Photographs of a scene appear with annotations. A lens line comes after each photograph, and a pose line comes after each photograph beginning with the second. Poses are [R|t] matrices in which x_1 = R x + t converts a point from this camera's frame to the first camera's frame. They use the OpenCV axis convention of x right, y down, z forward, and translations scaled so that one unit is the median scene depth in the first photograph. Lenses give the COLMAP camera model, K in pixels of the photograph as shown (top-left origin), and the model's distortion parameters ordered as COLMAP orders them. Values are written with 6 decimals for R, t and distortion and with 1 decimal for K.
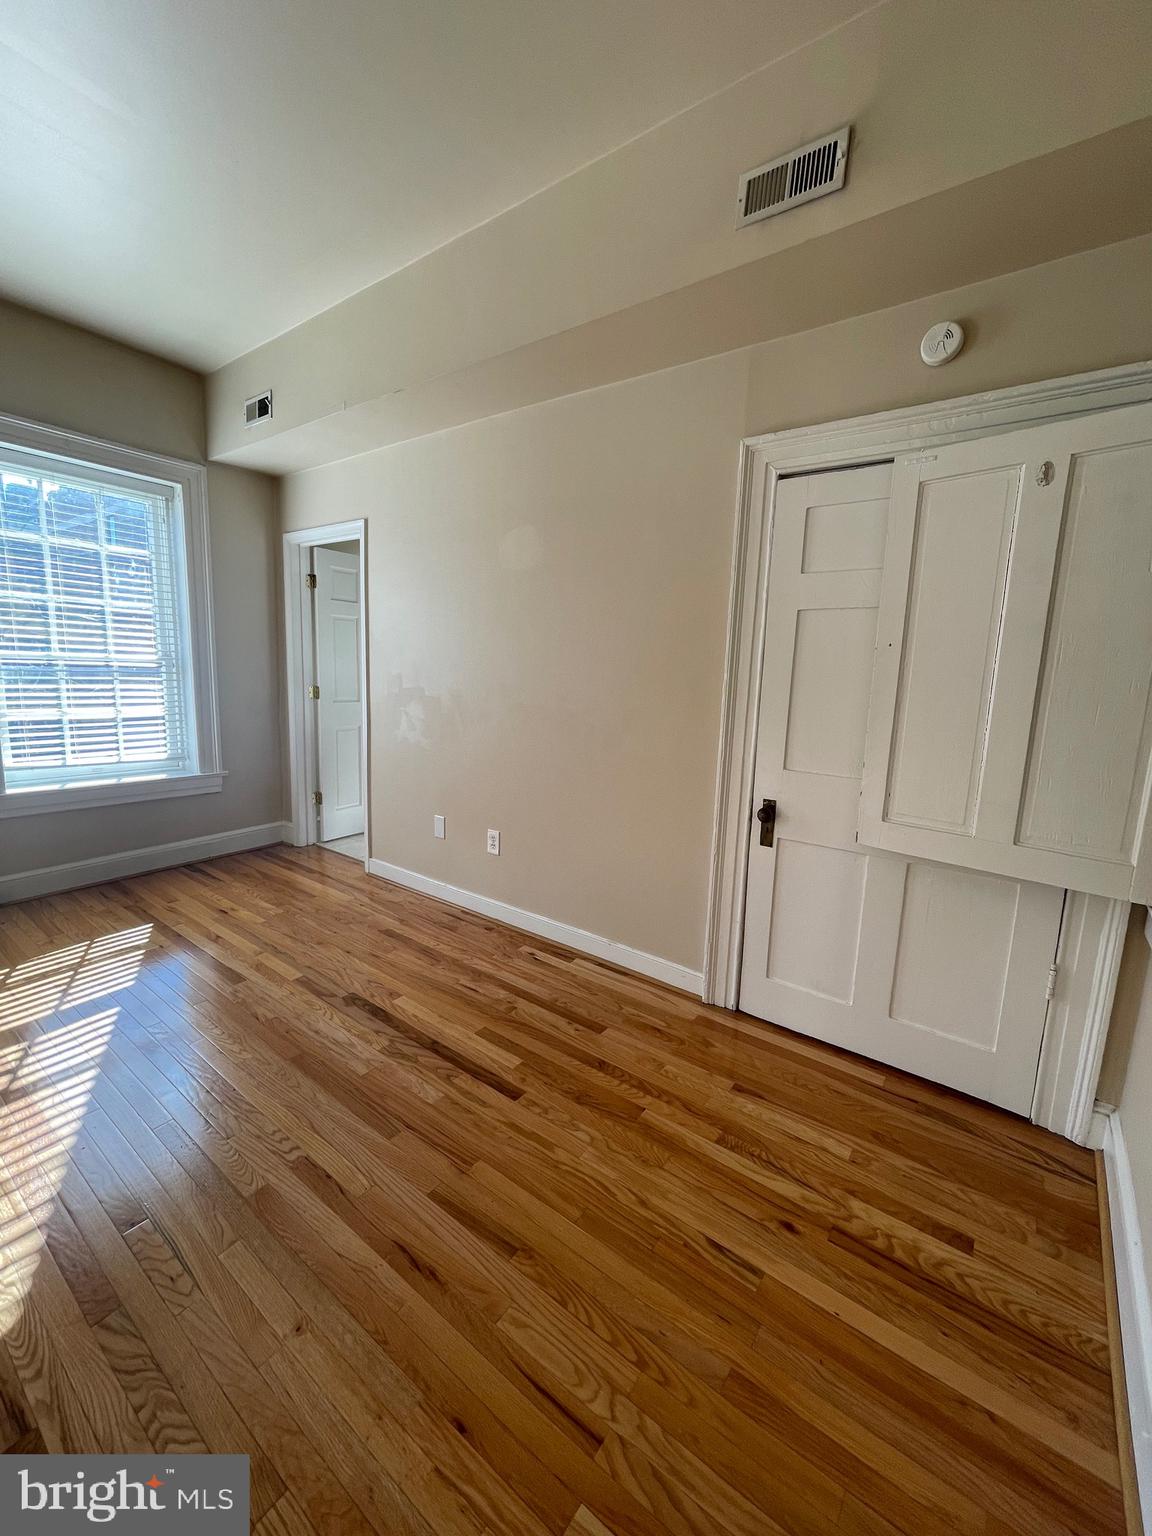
lens RADIAL K [[622.5, 0, 569.2], [0, 622.5, 766.4], [0, 0, 1]] dist [-0.003657, 0.000951]
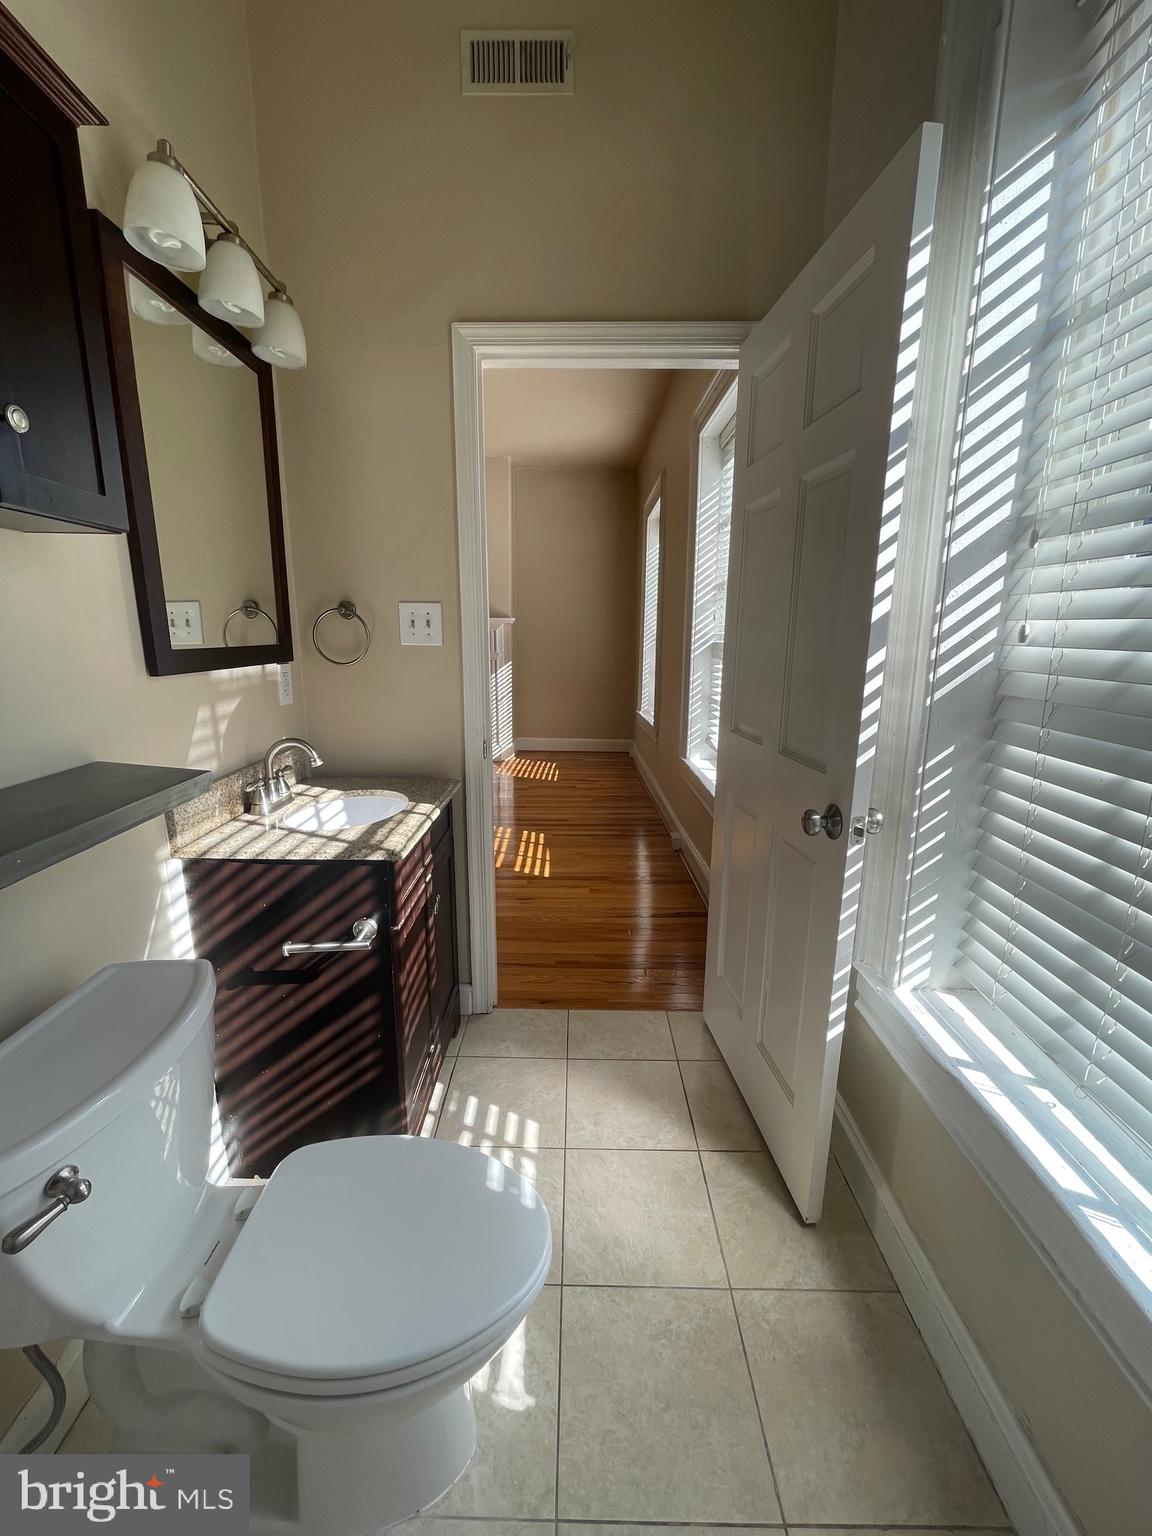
lens RADIAL K [[622.5, 0, 569.2], [0, 622.5, 766.4], [0, 0, 1]] dist [-0.003657, 0.000951]
pose [[-0.803714, 0.084574, -0.588974, -0.080376], [-0.130440, 0.940726, 0.313082, -0.322008], [0.580542, 0.328454, -0.745043, 2.047513]]
